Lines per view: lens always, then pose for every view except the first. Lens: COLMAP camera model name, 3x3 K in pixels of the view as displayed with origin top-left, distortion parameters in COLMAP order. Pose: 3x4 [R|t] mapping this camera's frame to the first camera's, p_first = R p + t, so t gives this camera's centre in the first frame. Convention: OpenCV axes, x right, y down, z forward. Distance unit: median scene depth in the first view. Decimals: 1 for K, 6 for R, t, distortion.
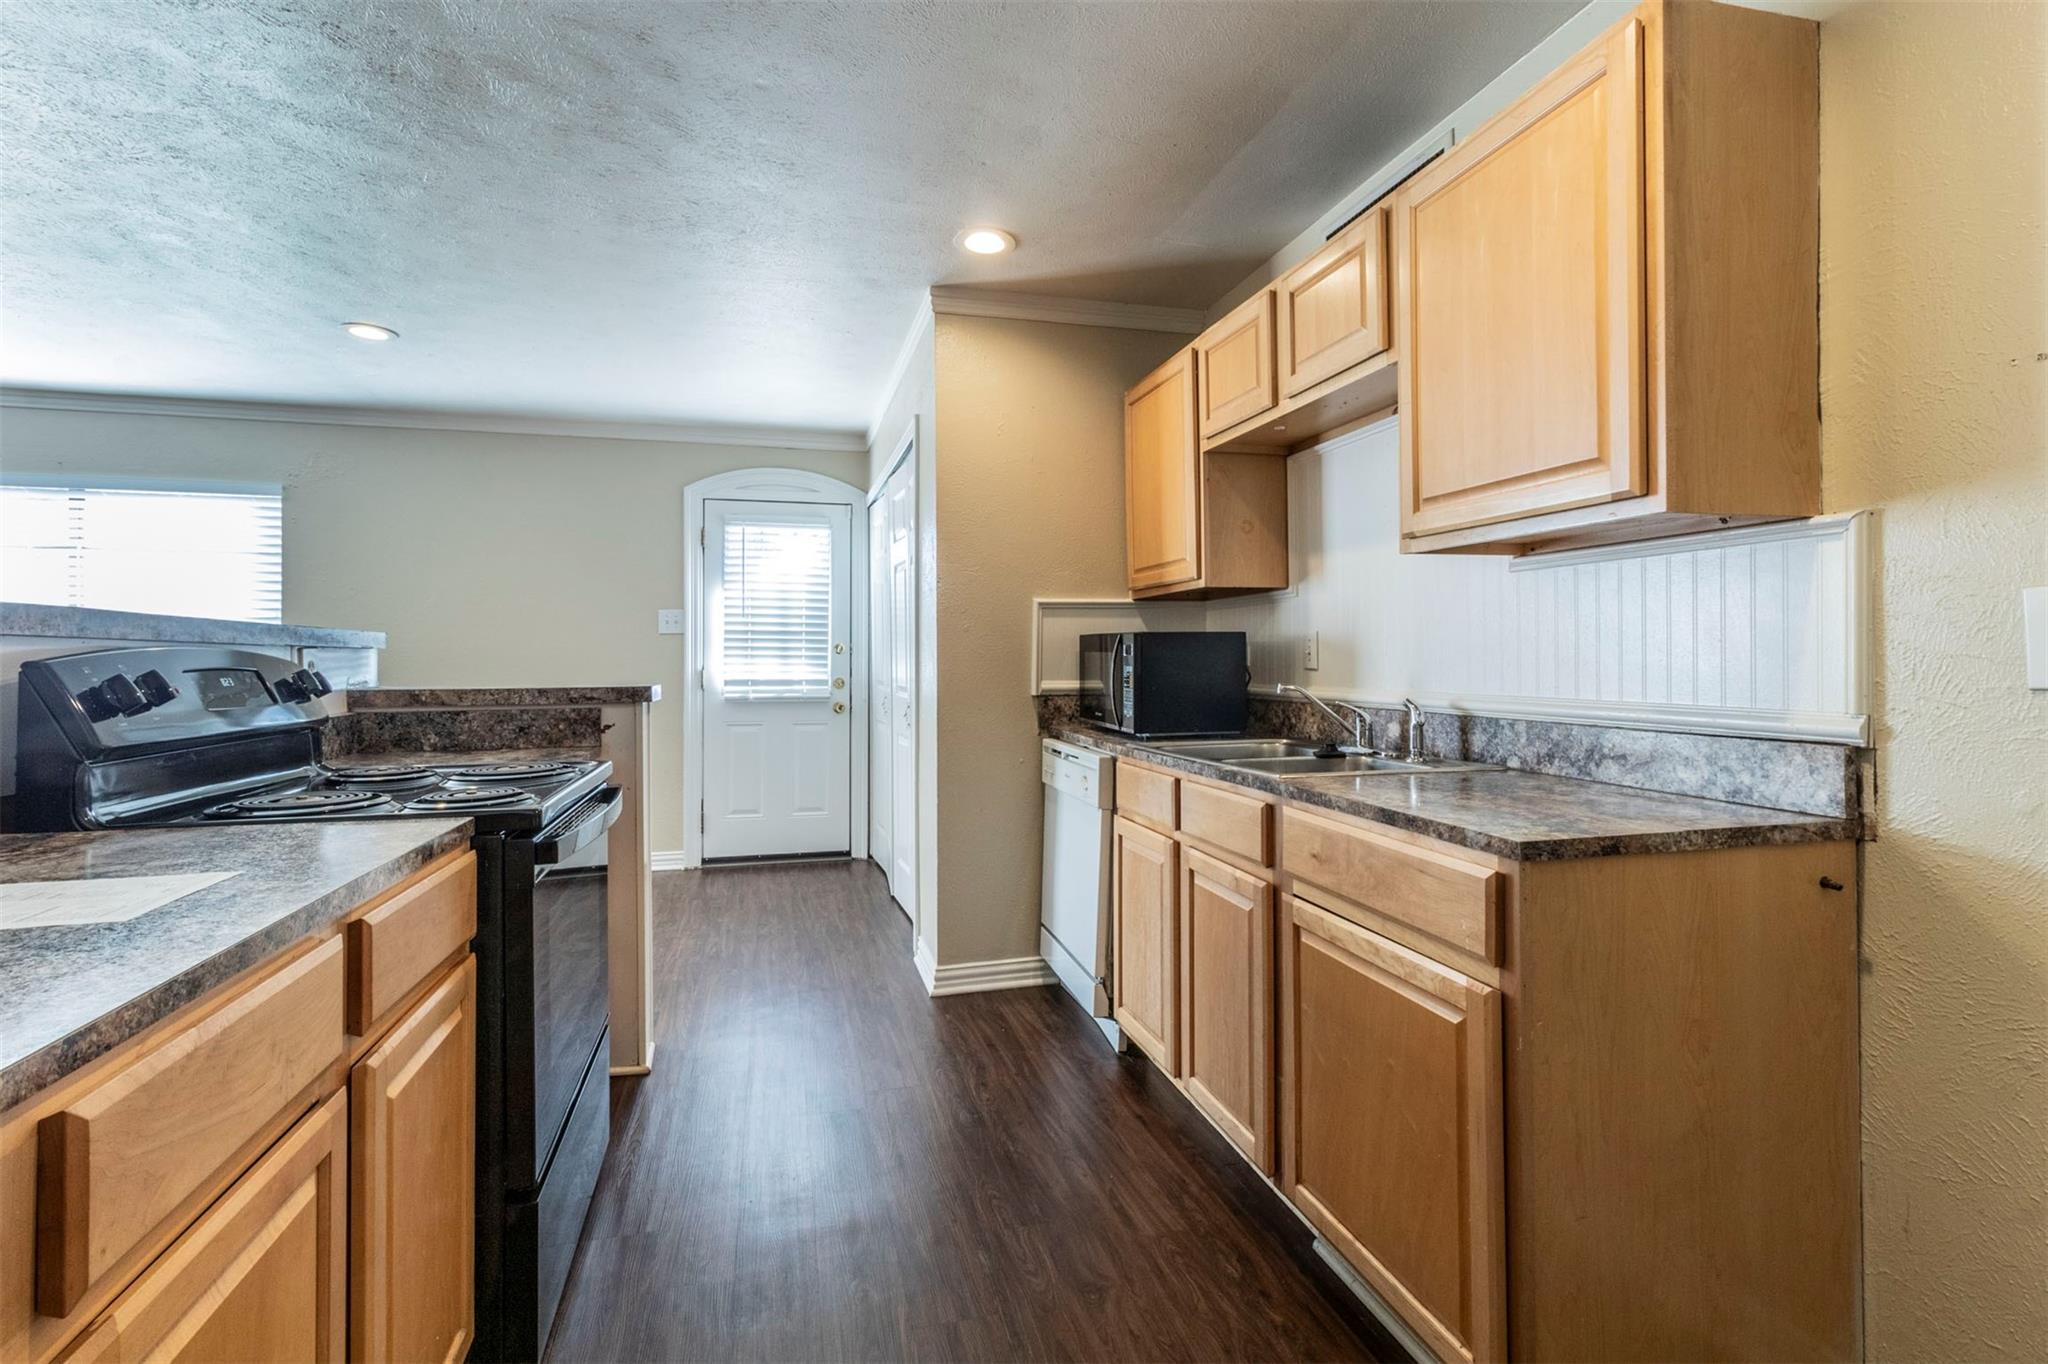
lens RADIAL K [[945.9, 0, 1028.2], [0, 945.9, 655.2], [0, 0, 1]] dist [-0.000141, -0.000024]
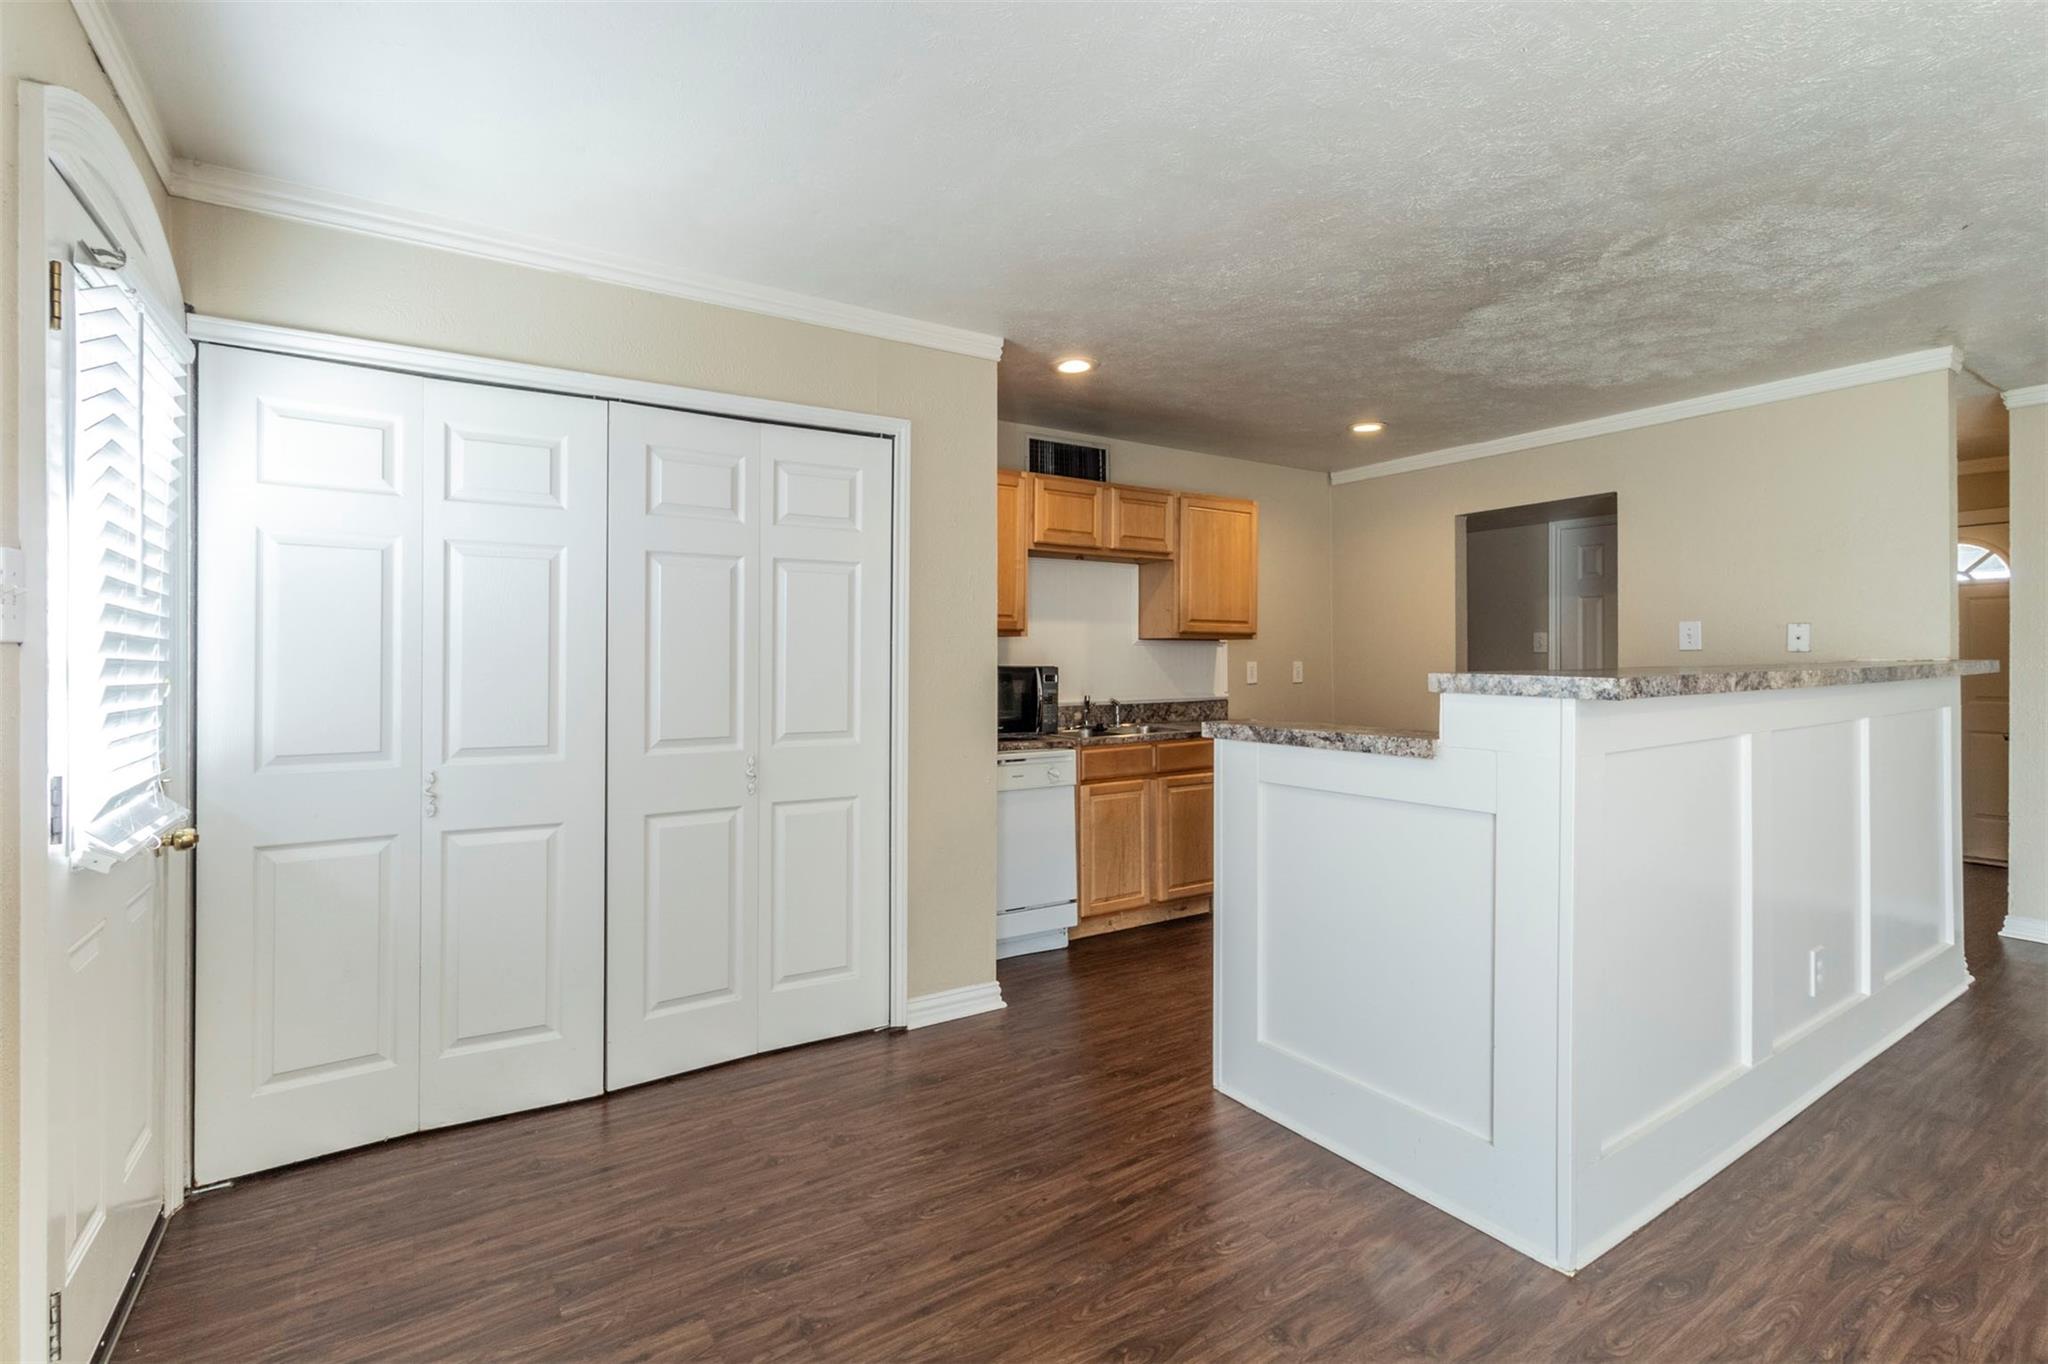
lens RADIAL K [[945.9, 0, 1028.2], [0, 945.9, 655.2], [0, 0, 1]] dist [-0.000141, -0.000024]
pose [[-0.316887, 0.005800, 0.948446, -1.483236], [0.000638, 0.999982, -0.005902, -0.037570], [-0.948463, -0.001265, -0.316885, 1.736631]]
